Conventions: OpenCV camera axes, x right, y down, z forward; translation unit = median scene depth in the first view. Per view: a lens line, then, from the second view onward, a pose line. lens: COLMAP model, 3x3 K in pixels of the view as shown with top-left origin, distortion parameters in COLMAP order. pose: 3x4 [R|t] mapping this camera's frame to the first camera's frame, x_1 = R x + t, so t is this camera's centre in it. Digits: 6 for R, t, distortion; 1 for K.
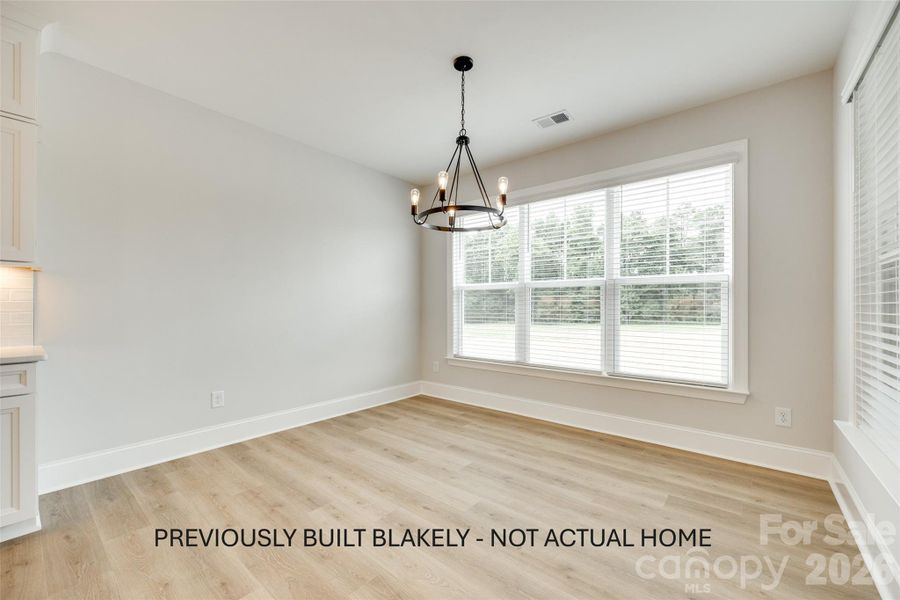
lens RADIAL K [[362.1, 0, 453.4], [0, 362.1, 305.3], [0, 0, 1]] dist [-0.000774, 0.000044]
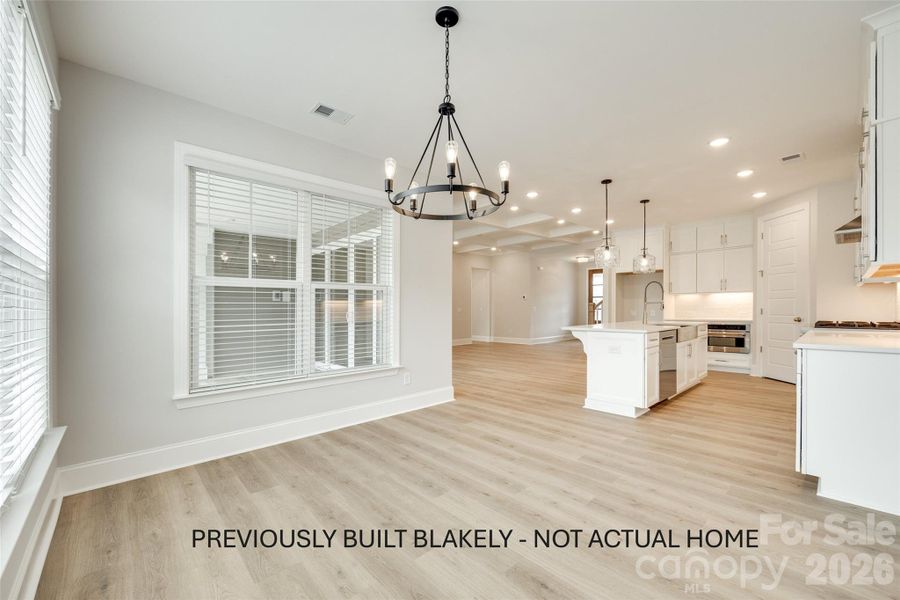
lens RADIAL K [[362.1, 0, 453.4], [0, 362.1, 305.3], [0, 0, 1]] dist [-0.000774, 0.000044]
pose [[-0.989315, 0.014306, 0.145088, -0.127750], [0.013445, 0.999886, -0.006915, 0.002886], [-0.145170, -0.004891, -0.989395, 1.889732]]
